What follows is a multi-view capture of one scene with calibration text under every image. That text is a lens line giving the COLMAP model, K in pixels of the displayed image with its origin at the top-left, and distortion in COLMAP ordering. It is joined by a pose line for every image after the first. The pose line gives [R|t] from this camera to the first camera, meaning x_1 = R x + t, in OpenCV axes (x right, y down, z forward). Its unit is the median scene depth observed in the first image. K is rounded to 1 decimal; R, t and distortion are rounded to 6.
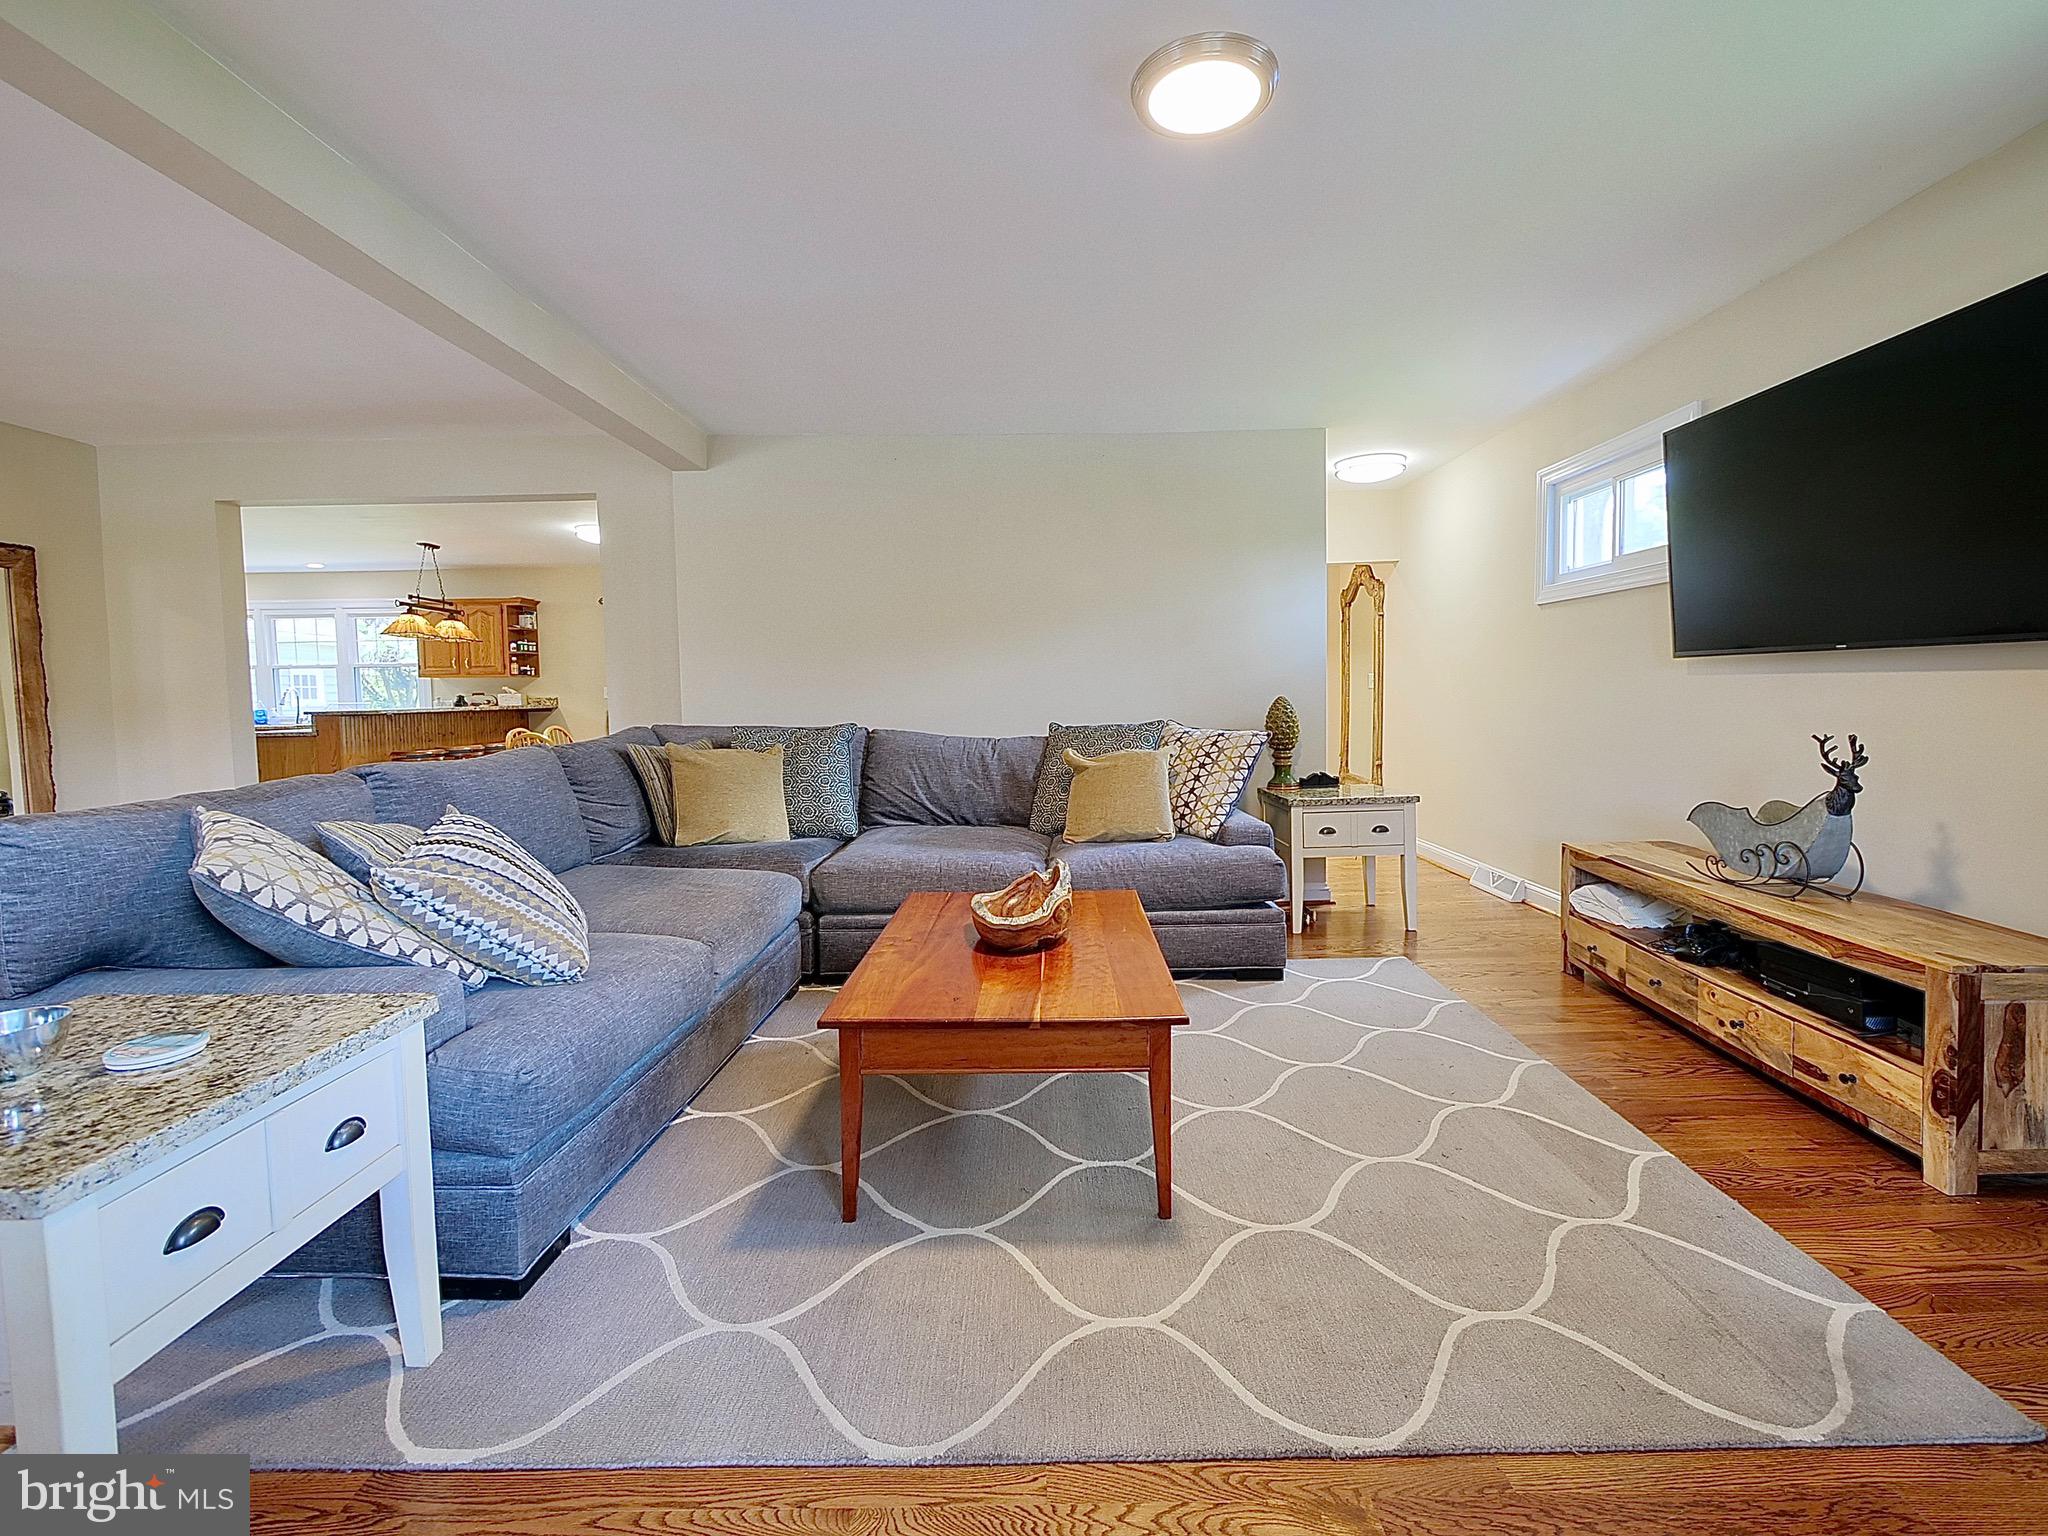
lens RADIAL K [[905.5, 0, 1040.3], [0, 905.5, 744.8], [0, 0, 1]] dist [-0.003308, 0.000143]
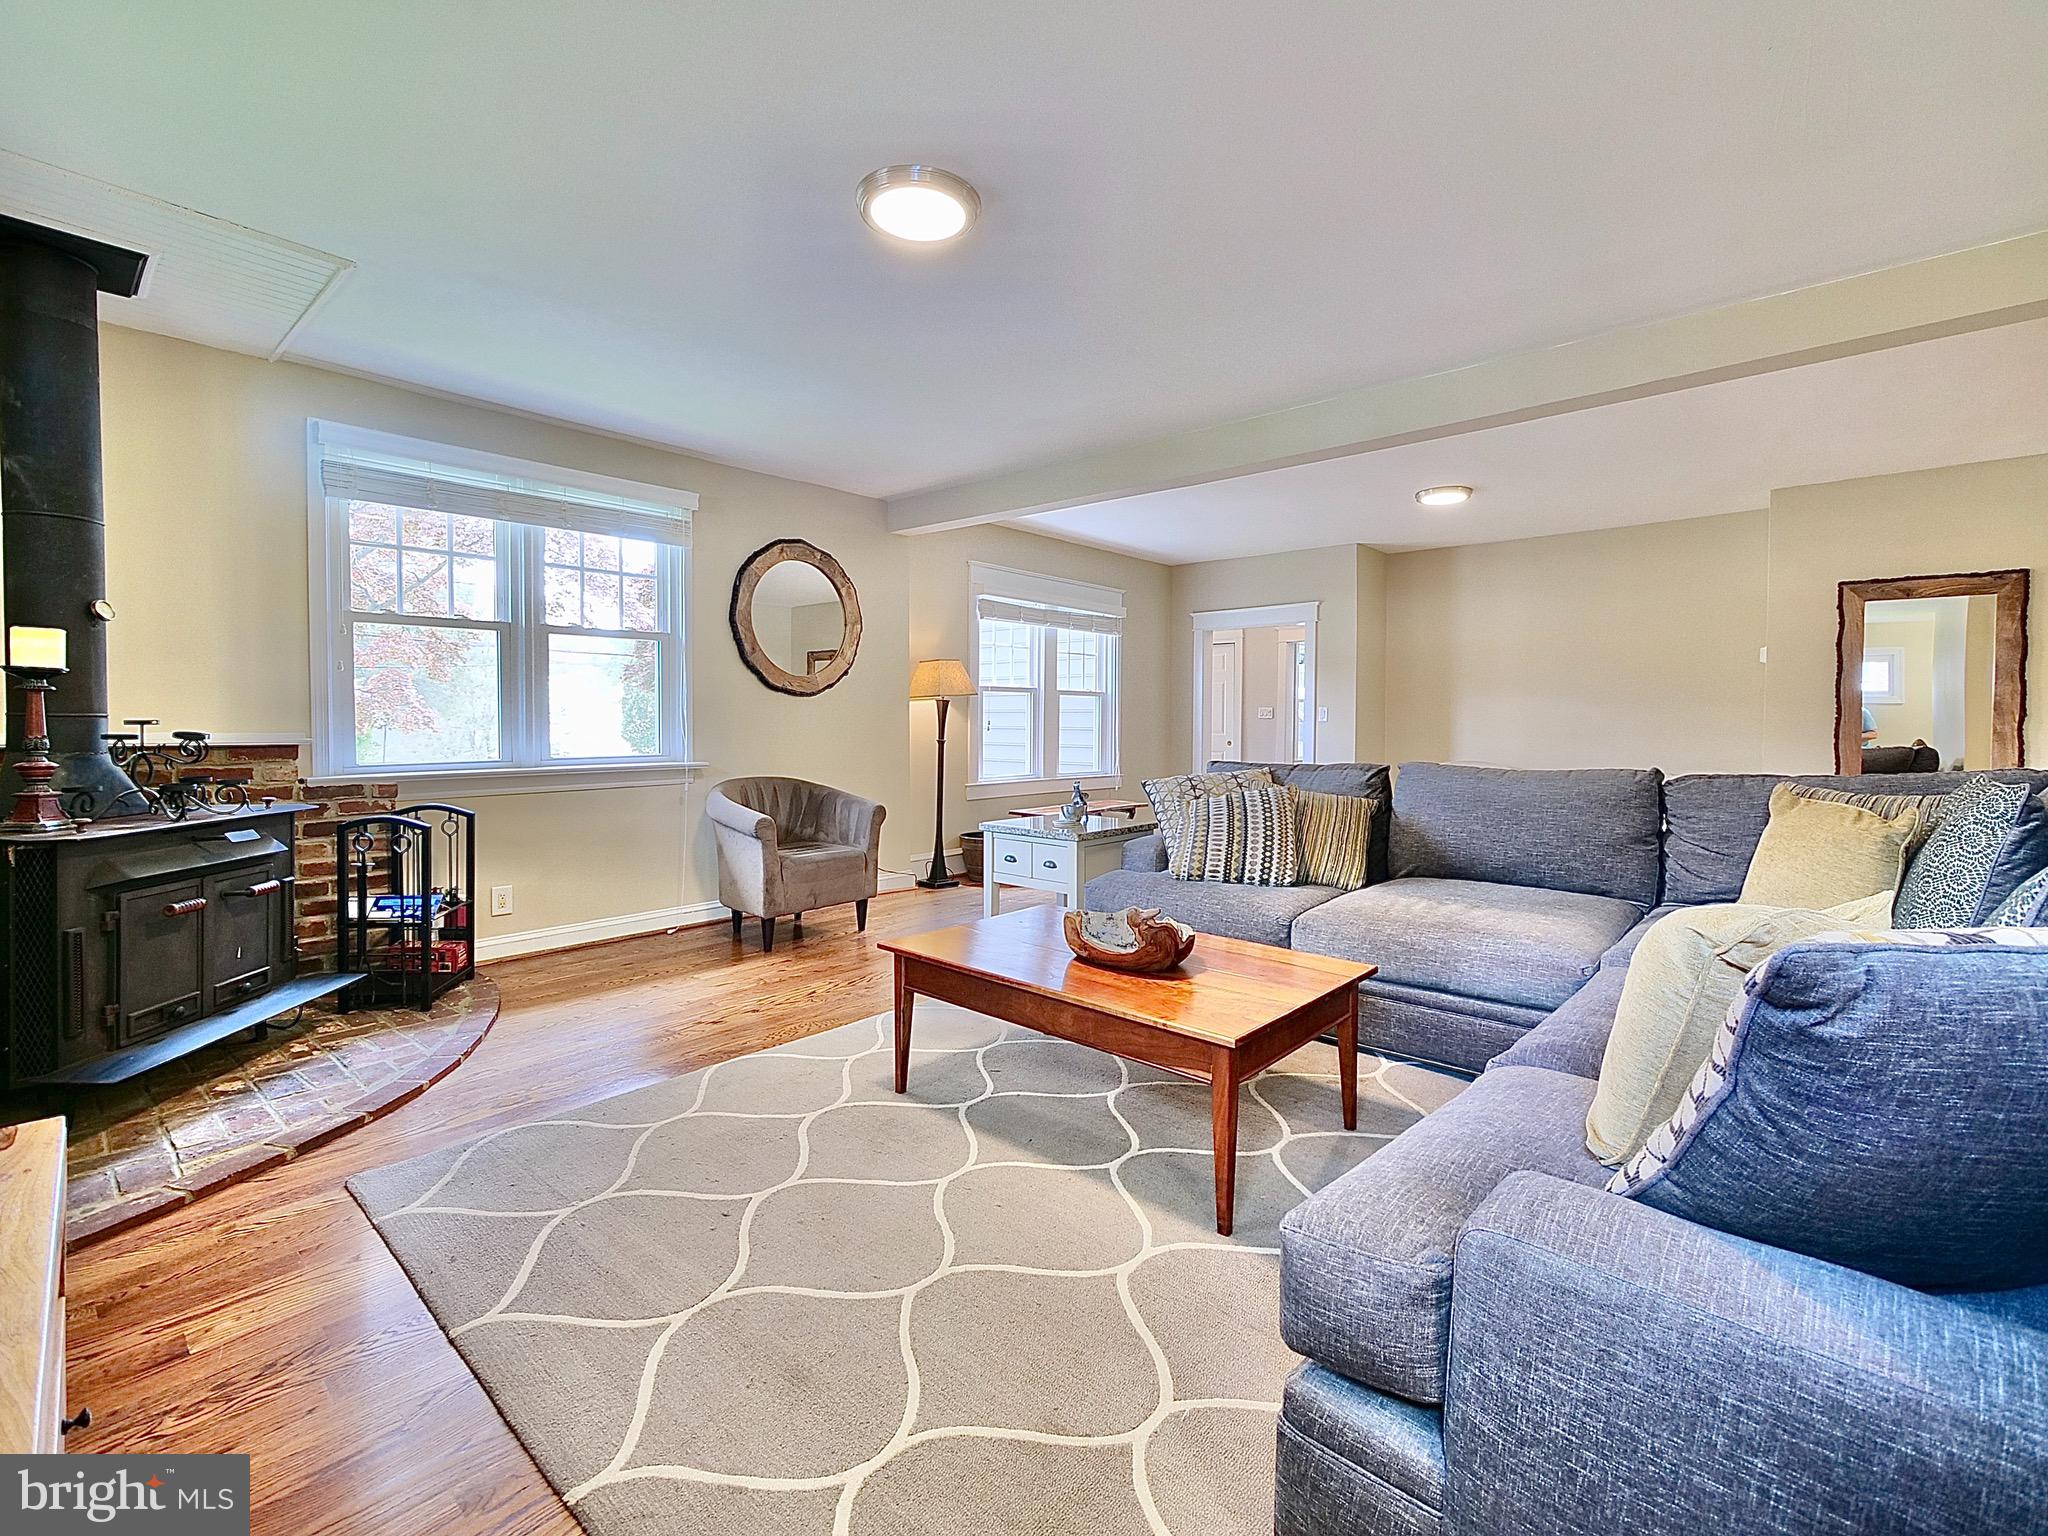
lens RADIAL K [[905.5, 0, 1040.3], [0, 905.5, 744.8], [0, 0, 1]] dist [-0.003308, 0.000143]
pose [[-0.666288, 0.034328, -0.744904, 0.684892], [-0.040047, 0.995851, 0.081713, -0.096368], [0.744618, 0.084275, -0.662149, 1.440601]]
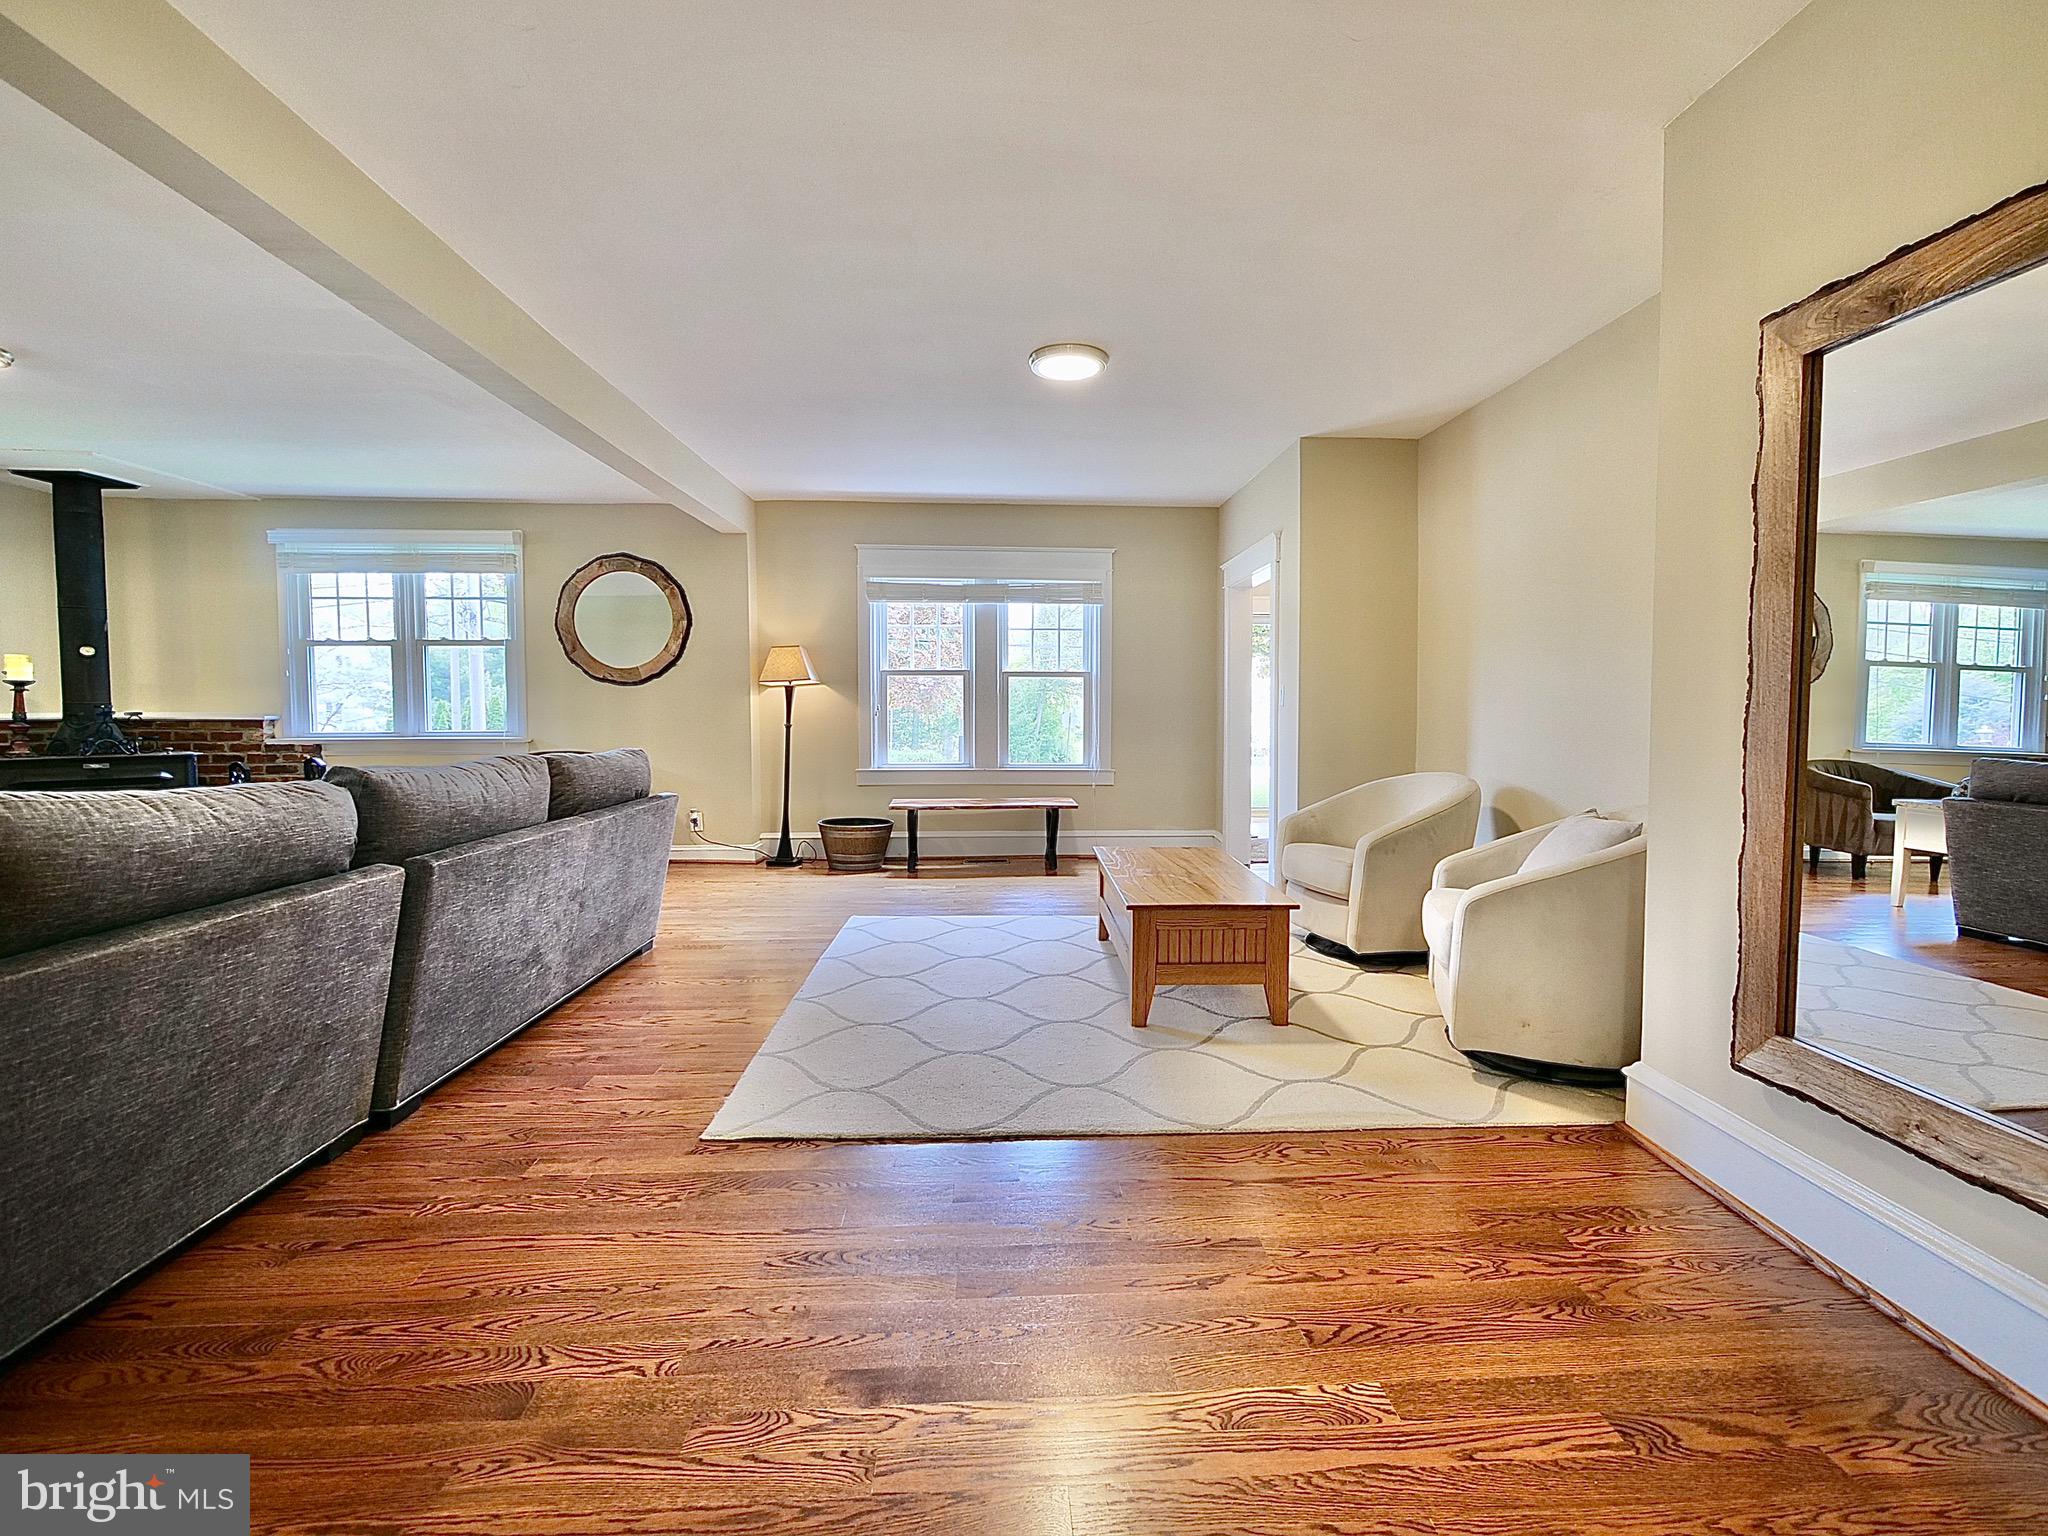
lens RADIAL K [[905.5, 0, 1040.3], [0, 905.5, 744.8], [0, 0, 1]] dist [-0.003308, 0.000143]
pose [[-0.998373, 0.017187, -0.054374, -1.255784], [0.011251, 0.994126, 0.107646, -0.105645], [0.055904, 0.106859, -0.992701, 2.092320]]
